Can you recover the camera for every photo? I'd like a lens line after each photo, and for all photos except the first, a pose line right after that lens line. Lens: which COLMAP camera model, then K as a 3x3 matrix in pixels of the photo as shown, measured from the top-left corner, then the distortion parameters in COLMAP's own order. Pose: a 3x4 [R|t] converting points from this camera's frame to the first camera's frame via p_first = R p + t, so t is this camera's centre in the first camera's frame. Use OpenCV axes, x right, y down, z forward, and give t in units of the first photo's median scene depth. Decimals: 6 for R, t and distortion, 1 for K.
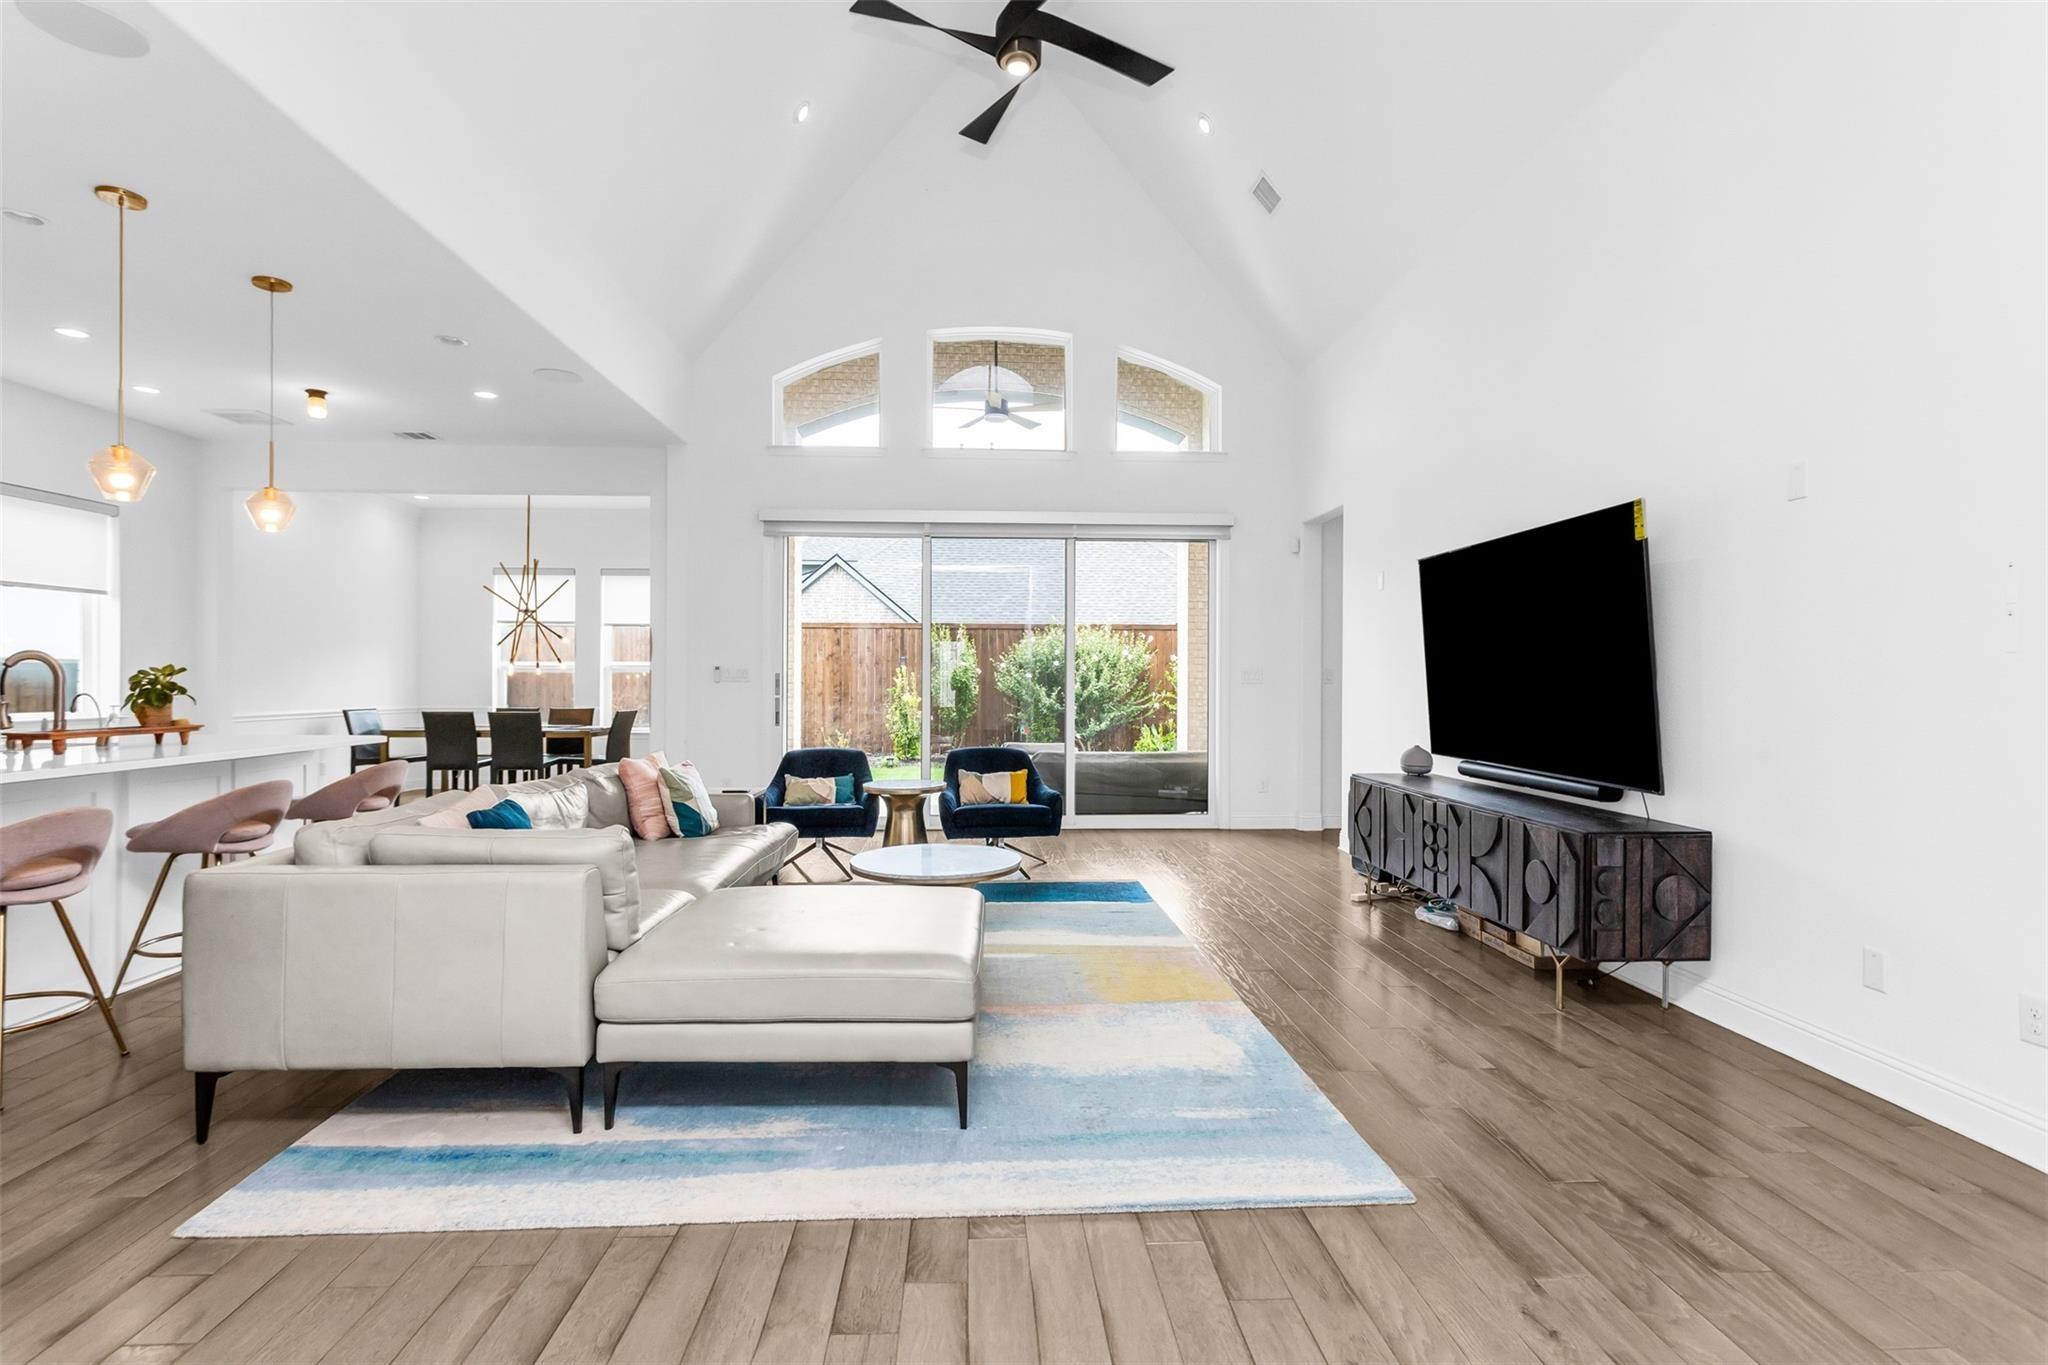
lens RADIAL K [[986.9, 0, 1019.7], [0, 986.9, 682.7], [0, 0, 1]] dist [0.004006, 0.001025]
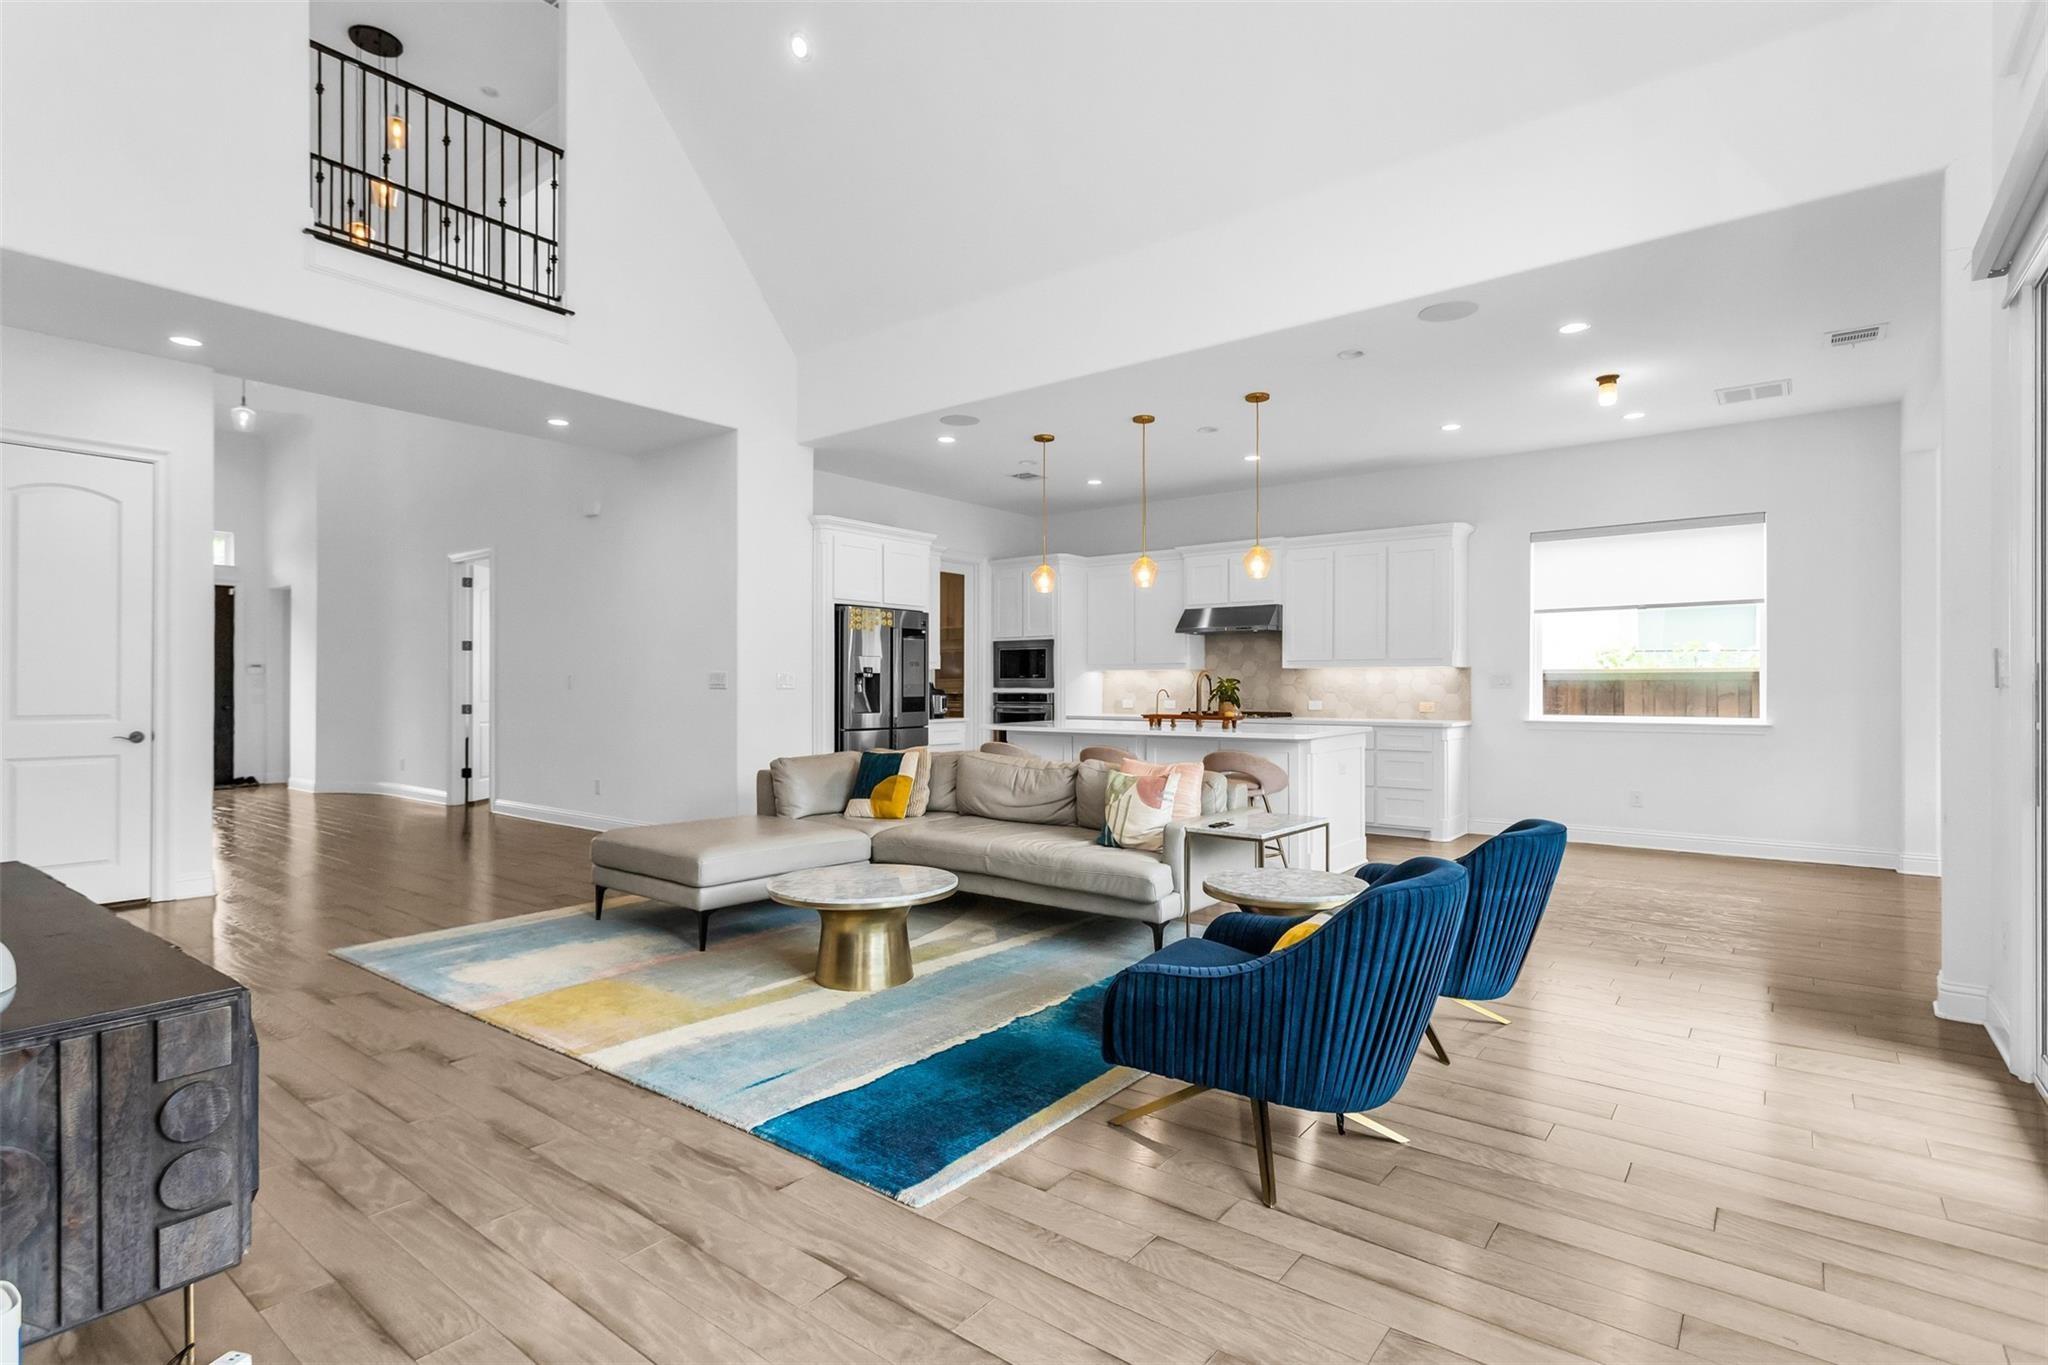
lens RADIAL K [[986.9, 0, 1019.7], [0, 986.9, 682.7], [0, 0, 1]] dist [0.004006, 0.001025]
pose [[-0.657789, -0.006157, -0.753177, 0.315087], [-0.003608, 0.999981, -0.005023, -0.000099], [0.753193, -0.000586, -0.657799, 1.068590]]
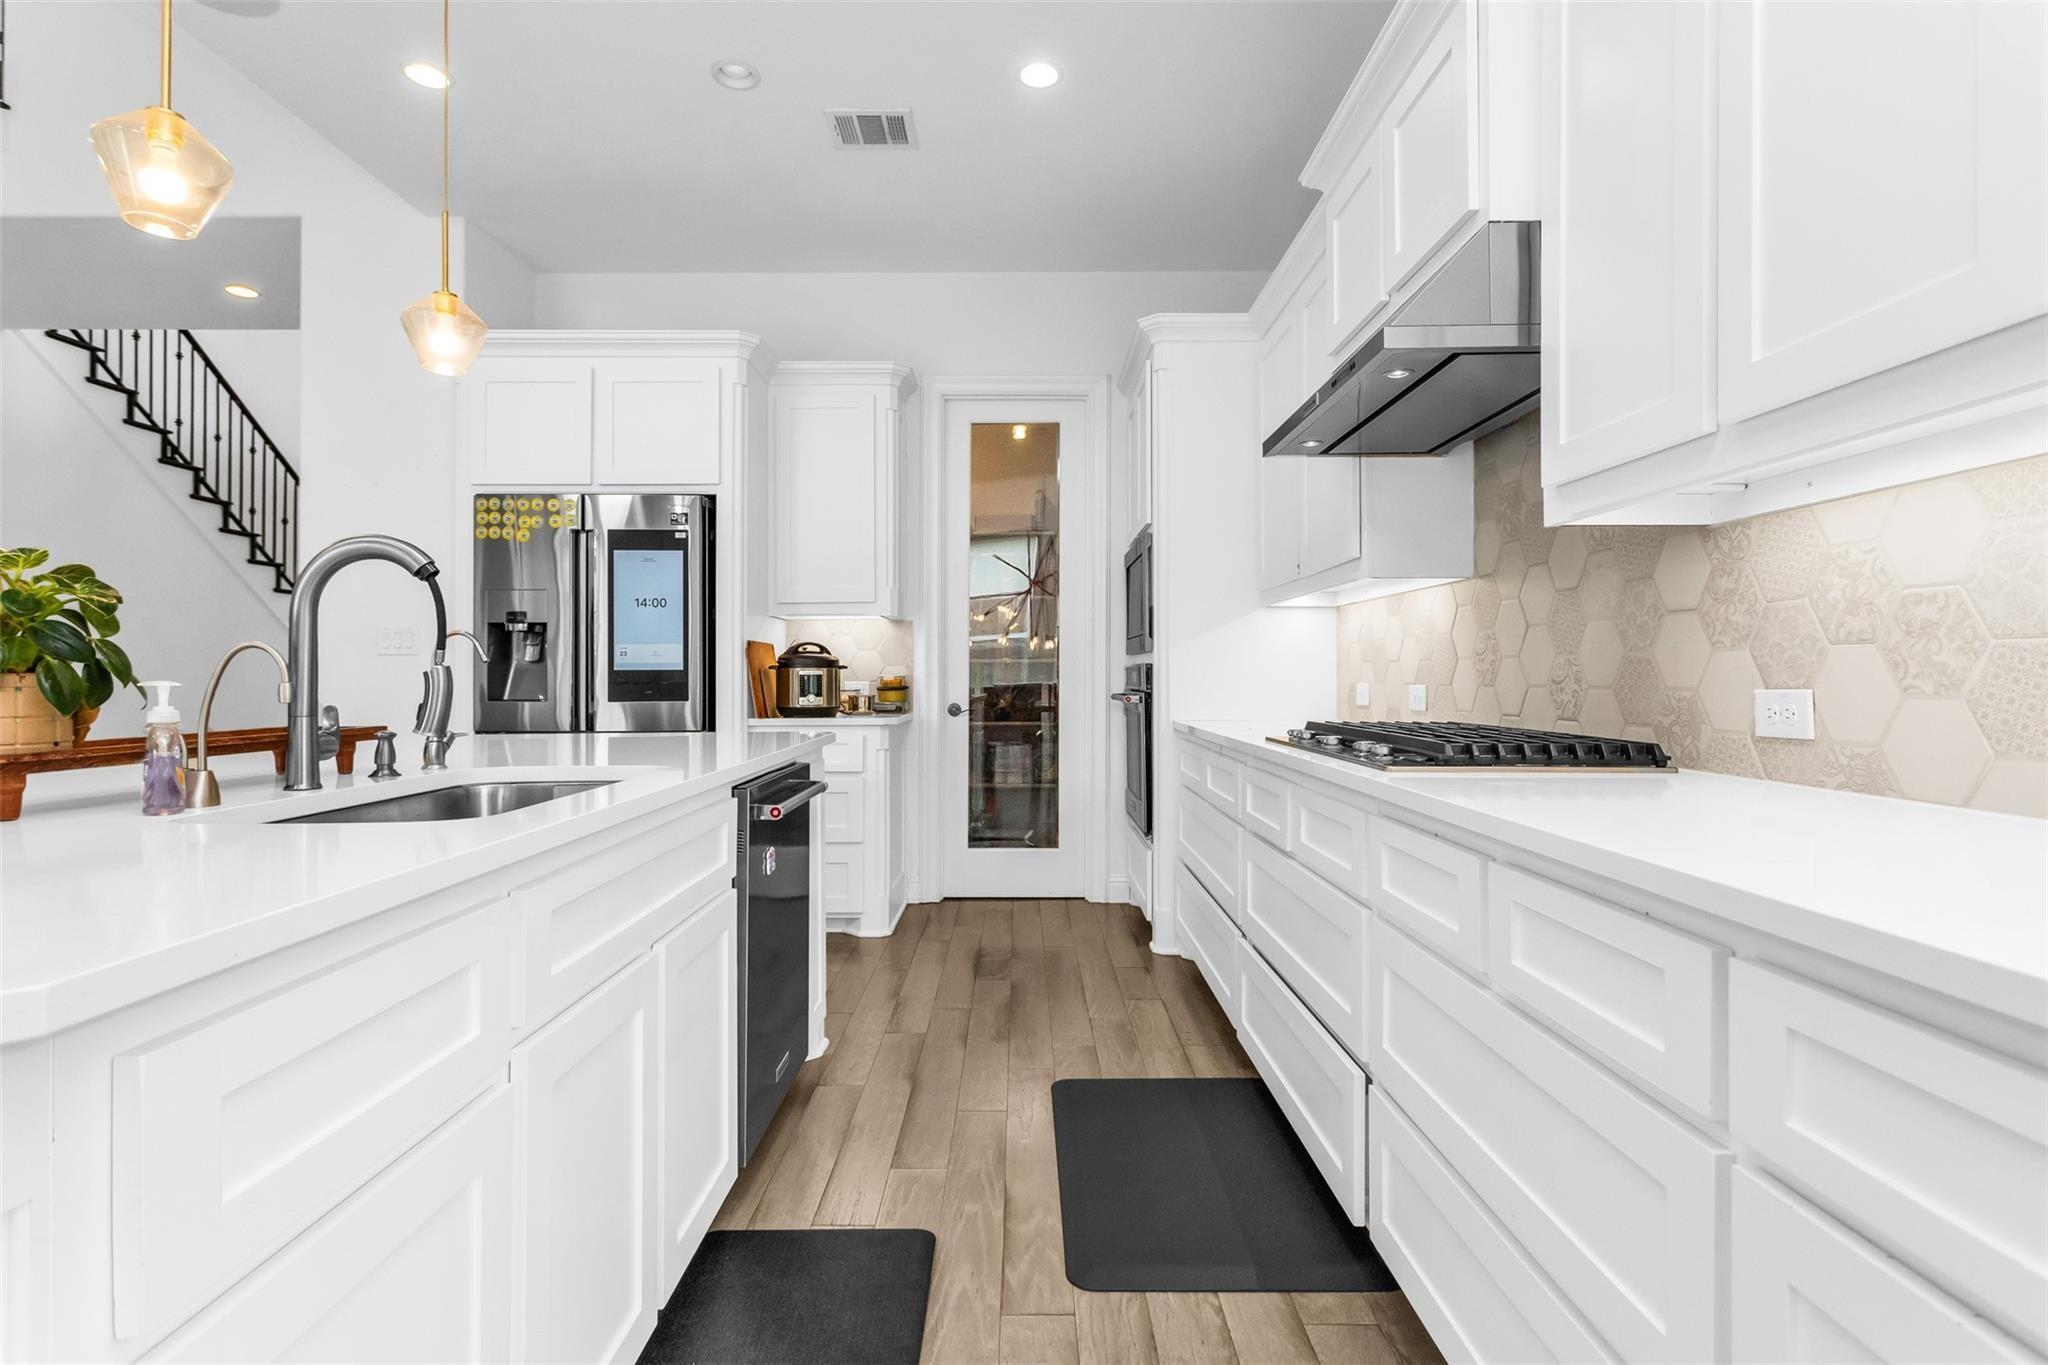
lens RADIAL K [[989.9, 0, 1016.5], [0, 989.9, 670.4], [0, 0, 1]] dist [0.002916, -0.000324]
pose [[-0.998408, -0.002705, 0.056341, -0.706057], [-0.002855, 0.999993, -0.002589, 0.012050], [-0.056334, -0.002746, -0.998408, 0.766723]]
